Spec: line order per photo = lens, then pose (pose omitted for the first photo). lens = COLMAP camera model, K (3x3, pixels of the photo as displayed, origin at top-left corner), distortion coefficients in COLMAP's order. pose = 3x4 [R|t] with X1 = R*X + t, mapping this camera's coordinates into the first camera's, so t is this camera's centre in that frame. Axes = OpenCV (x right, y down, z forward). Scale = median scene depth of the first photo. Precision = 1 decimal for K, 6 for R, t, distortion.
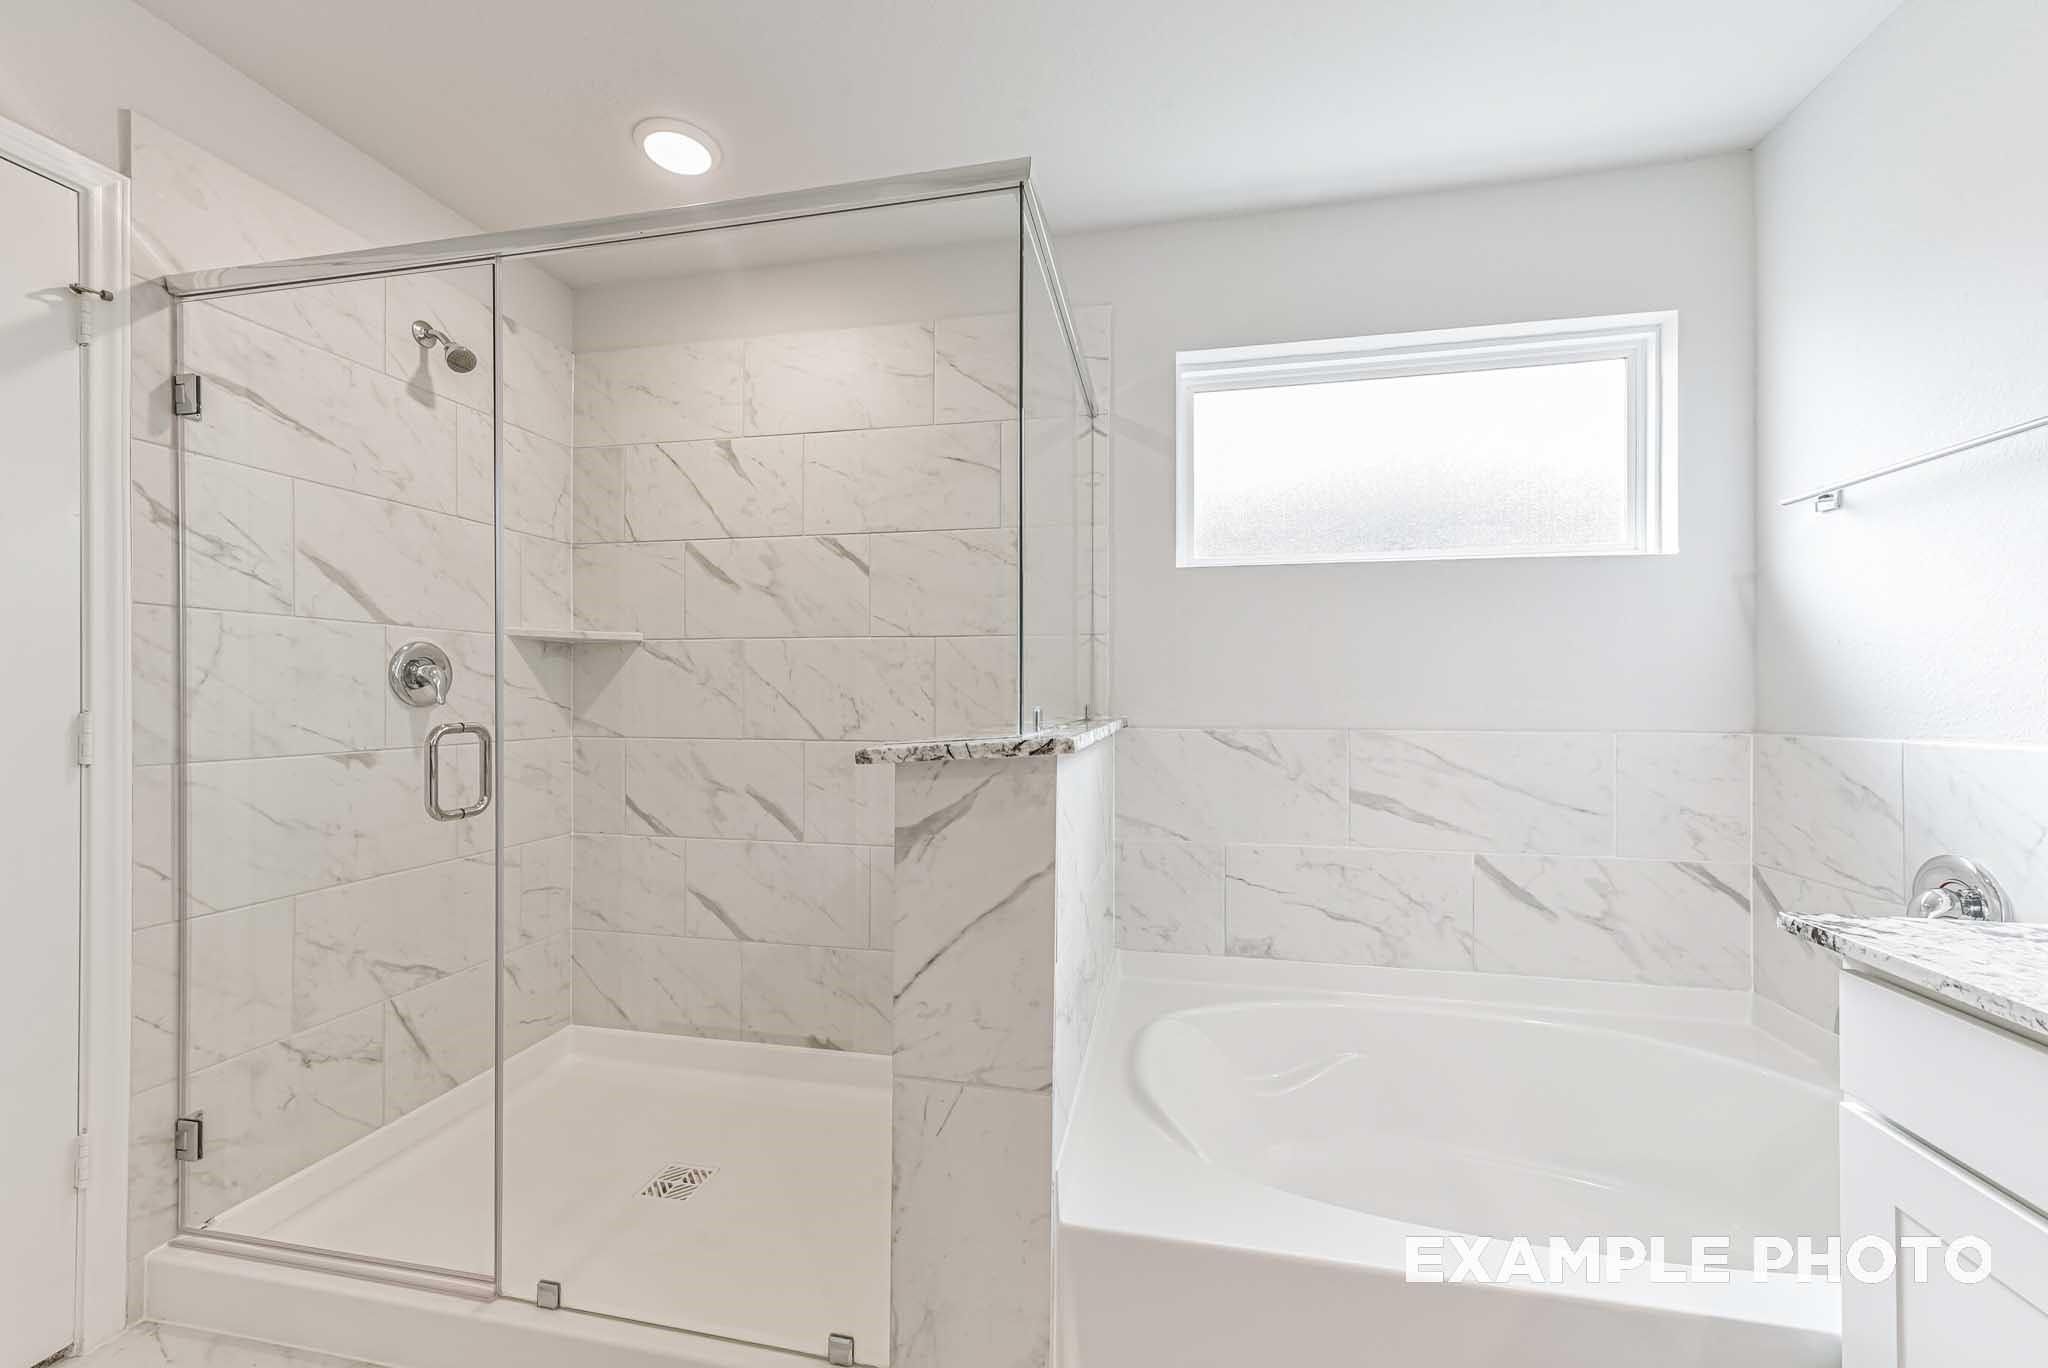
lens RADIAL K [[802.0, 0, 1021.3], [0, 802.0, 693.7], [0, 0, 1]] dist [0.011351, -0.000913]
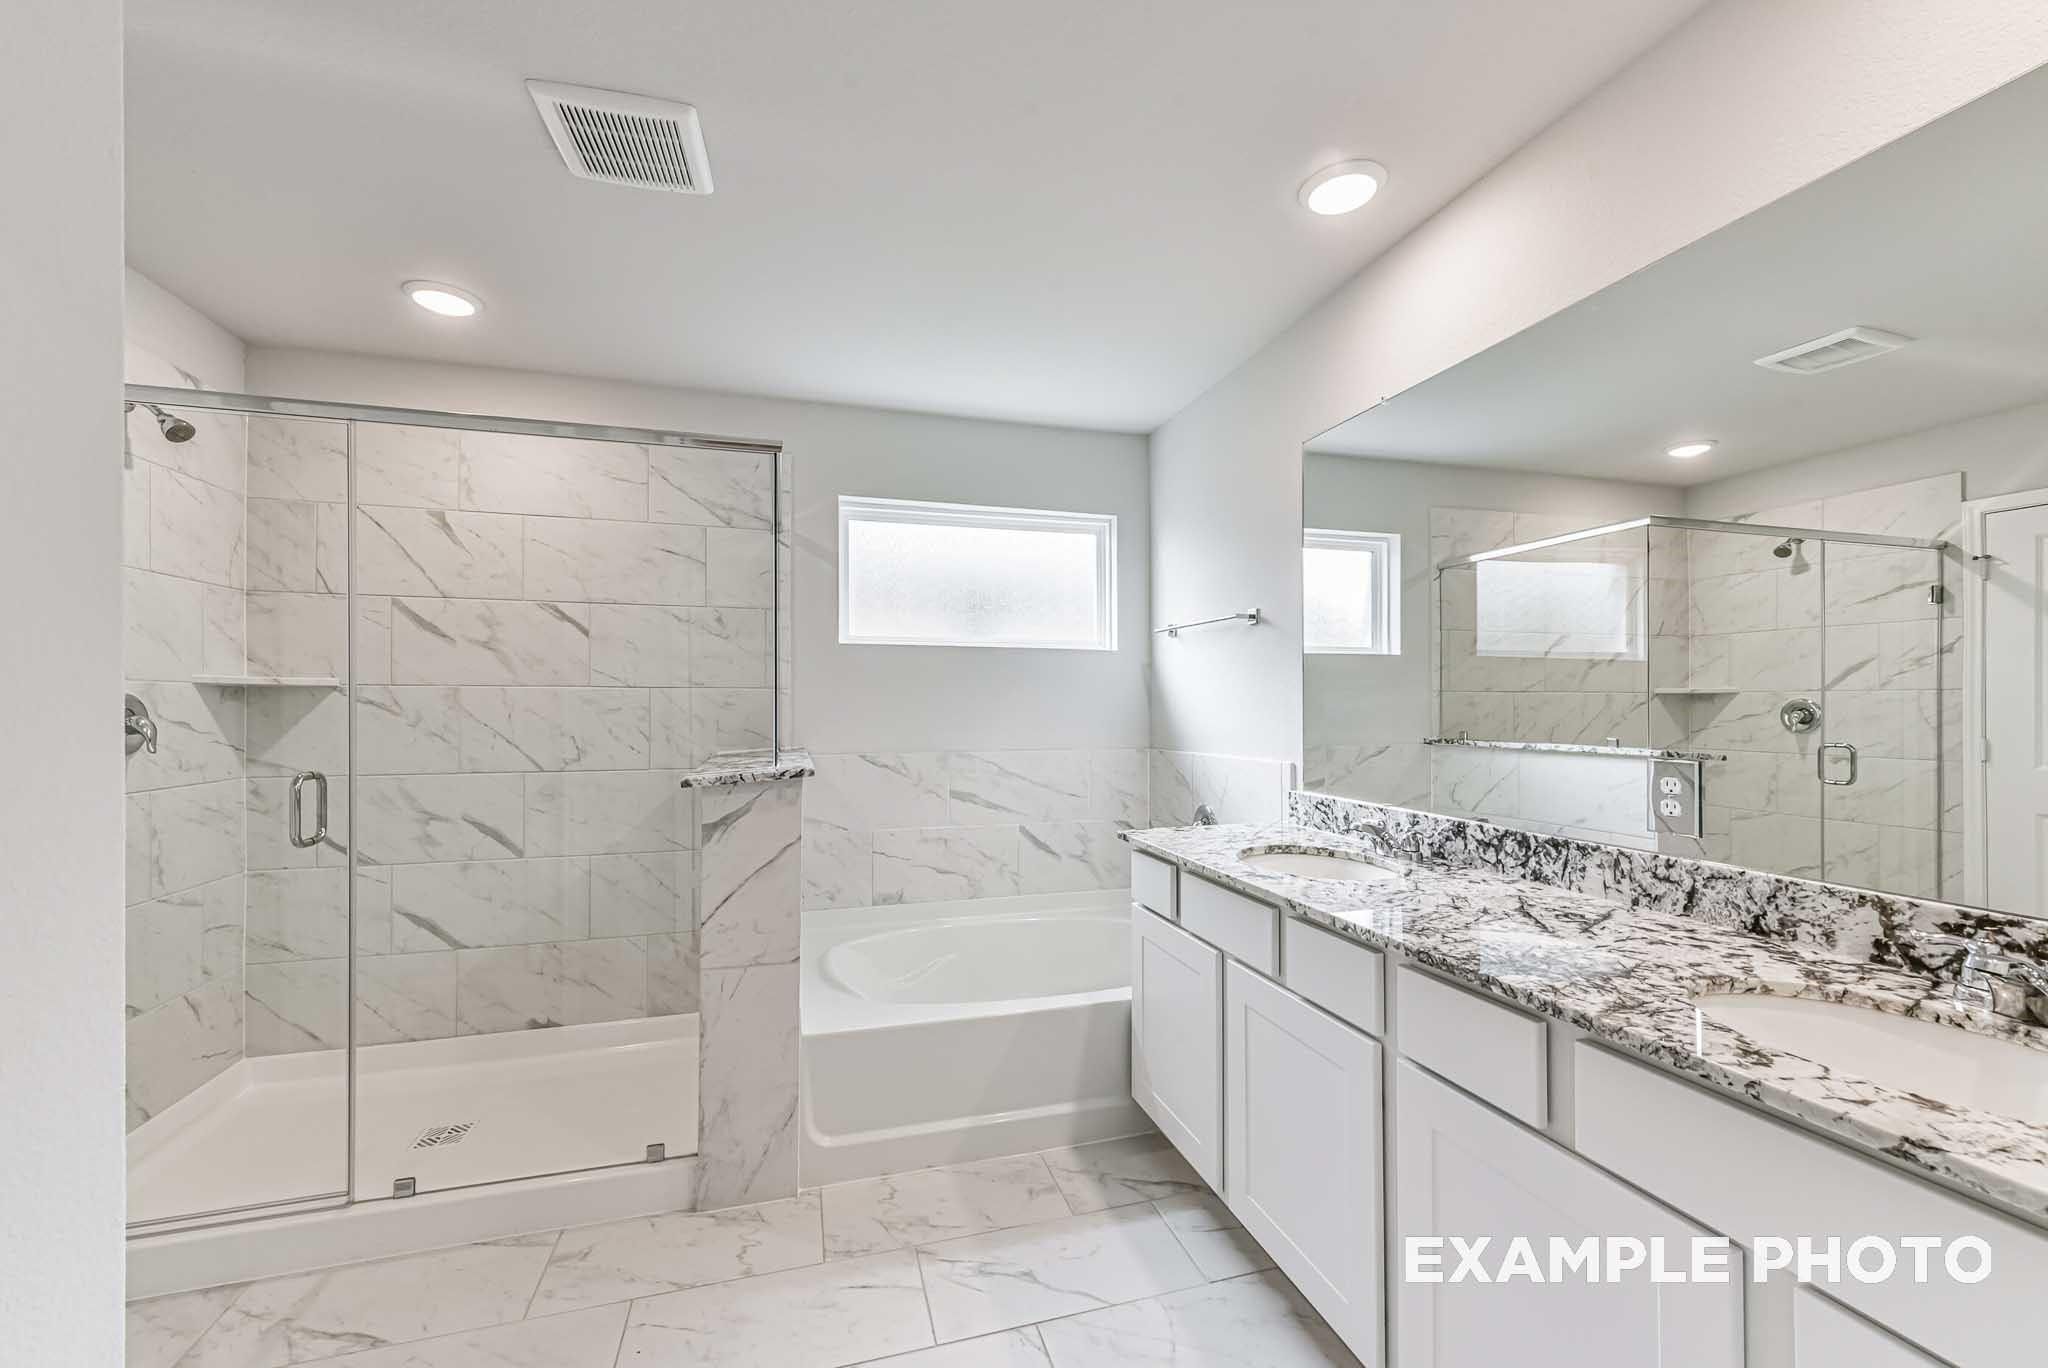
lens RADIAL K [[802.0, 0, 1018.8], [0, 802.0, 701.7], [0, 0, 1]] dist [0.011351, -0.000913]
pose [[0.889505, 0.000662, 0.456924, -0.167234], [0.001475, 0.999990, -0.004321, -0.041436], [-0.456922, 0.004517, 0.889495, -0.406058]]
